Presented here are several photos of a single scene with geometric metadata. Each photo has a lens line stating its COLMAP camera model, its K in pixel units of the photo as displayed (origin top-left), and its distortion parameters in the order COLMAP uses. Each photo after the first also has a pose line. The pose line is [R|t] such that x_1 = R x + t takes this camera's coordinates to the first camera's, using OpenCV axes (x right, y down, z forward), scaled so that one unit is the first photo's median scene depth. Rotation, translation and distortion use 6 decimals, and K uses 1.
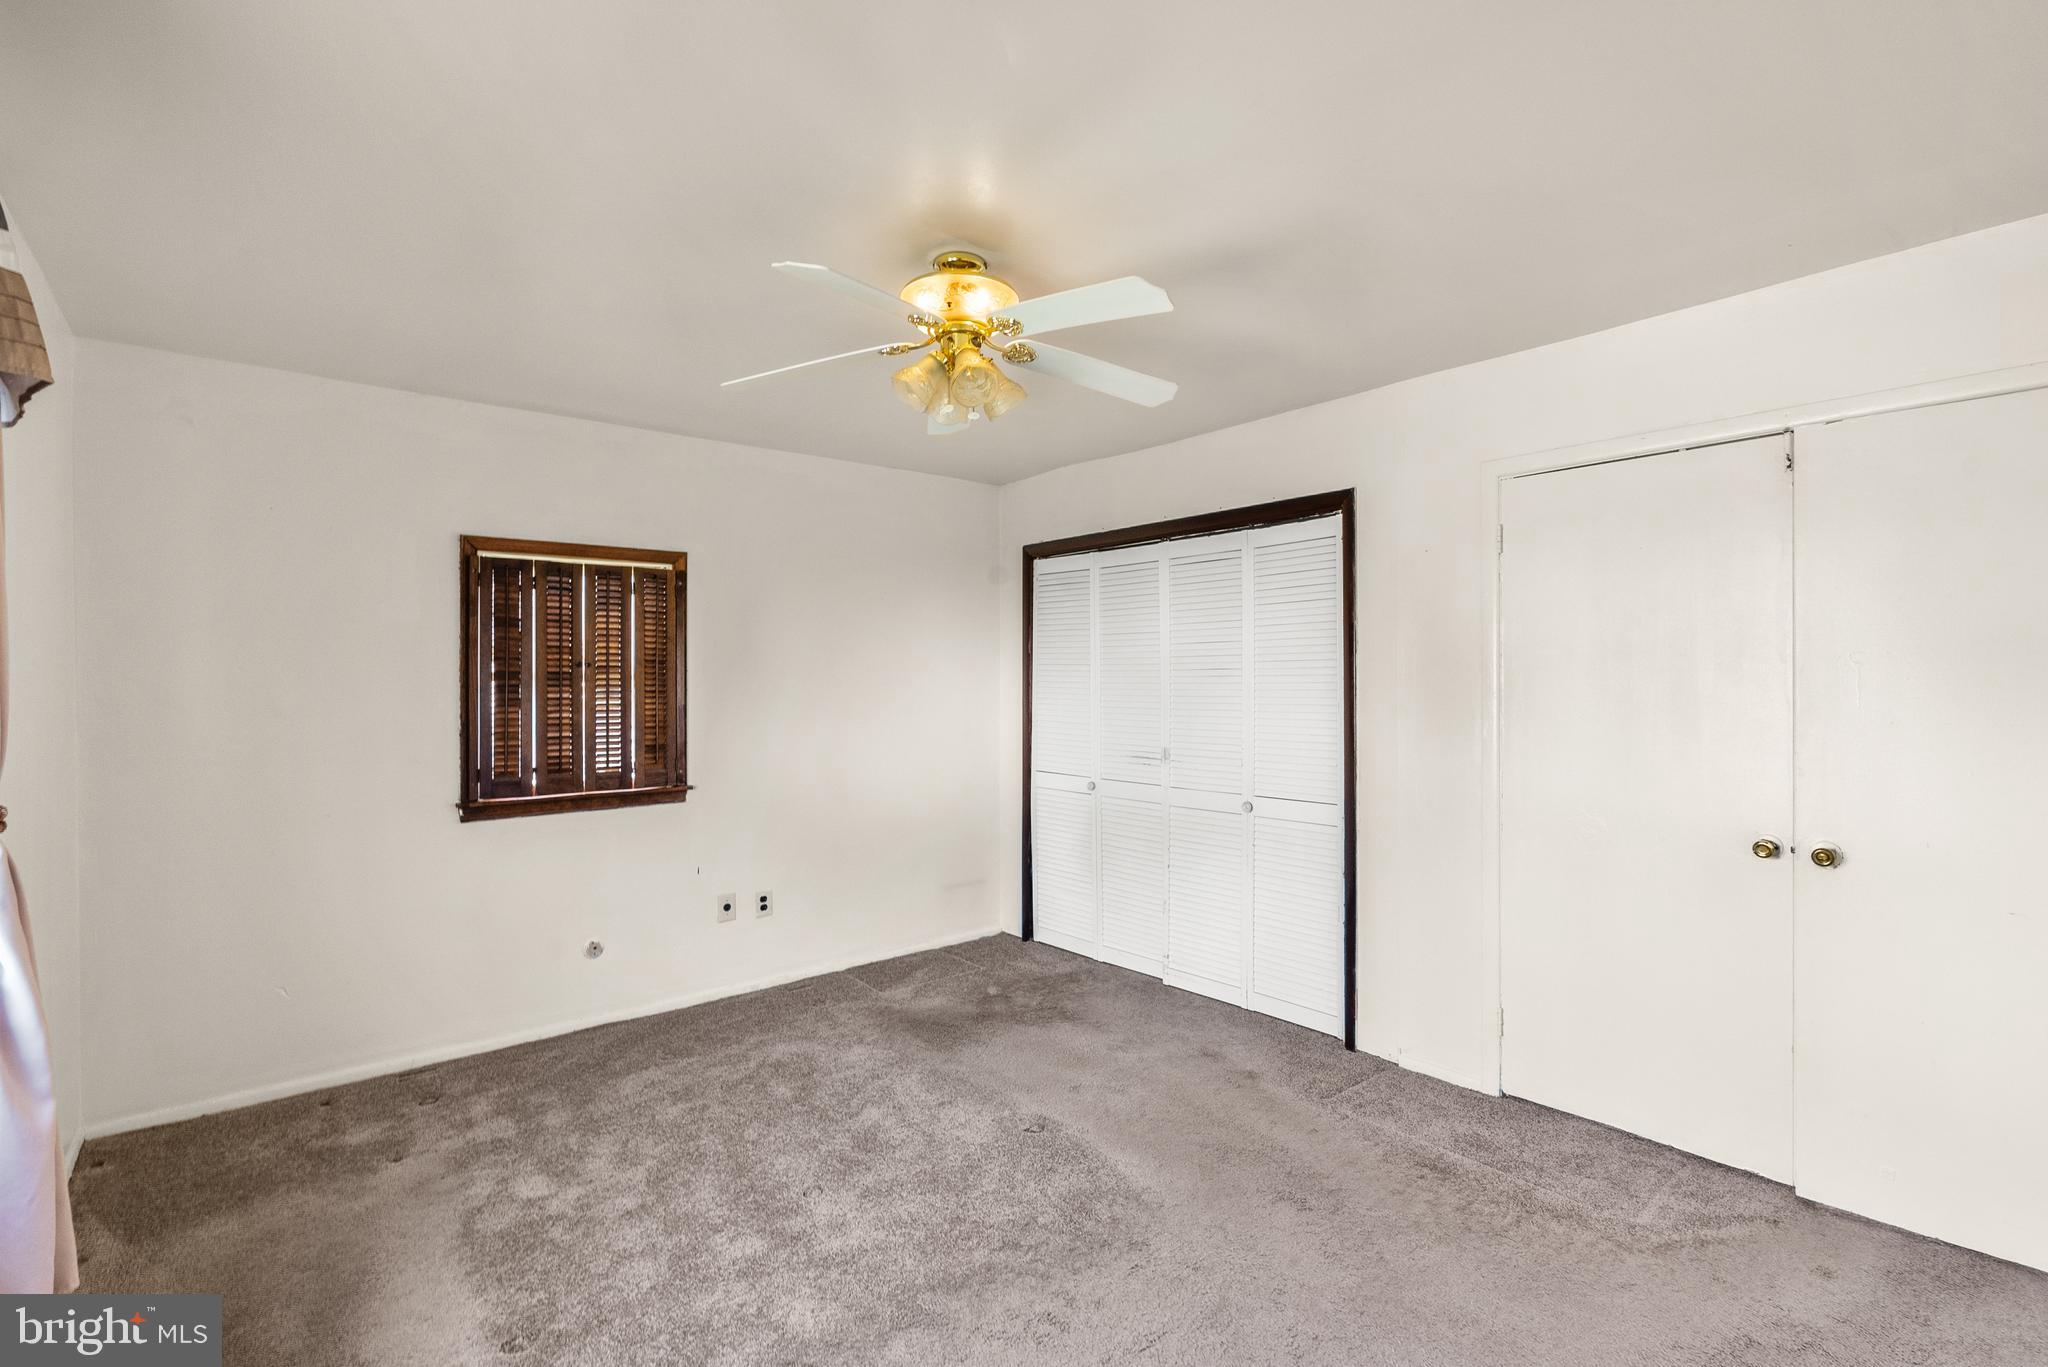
lens RADIAL K [[934.4, 0, 1030.0], [0, 934.4, 684.3], [0, 0, 1]] dist [0.000623, 0.001952]
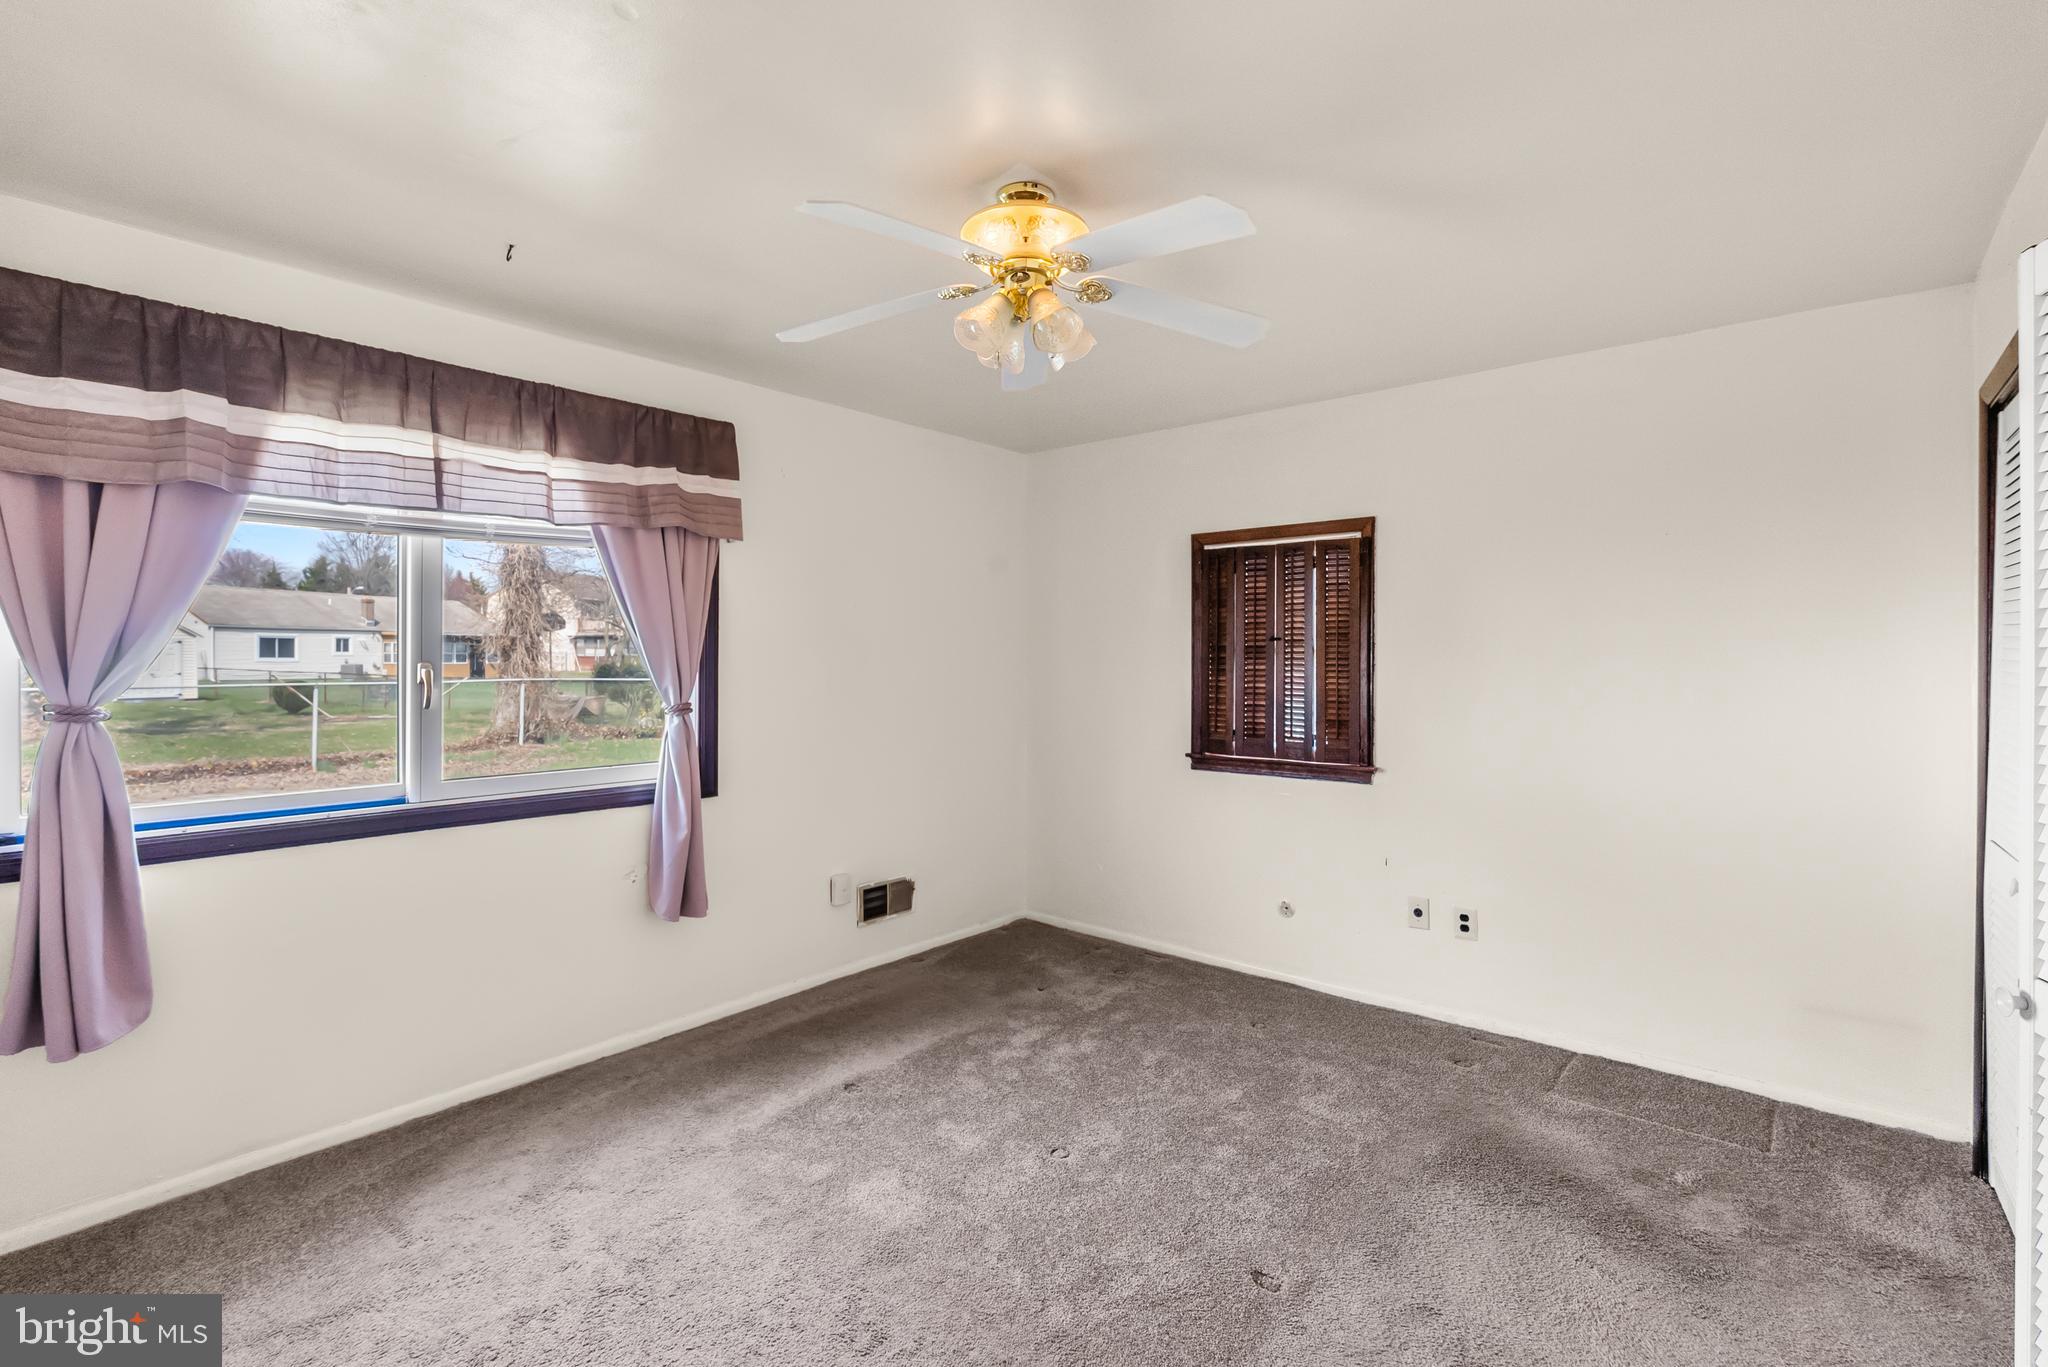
lens RADIAL K [[934.4, 0, 1034.3], [0, 934.4, 661.8], [0, 0, 1]] dist [0.000623, 0.001952]
pose [[0.175935, 0.011307, -0.984337, 0.521400], [-0.007924, 0.999918, 0.010069, -0.003413], [0.984370, 0.006029, 0.176010, 0.537011]]
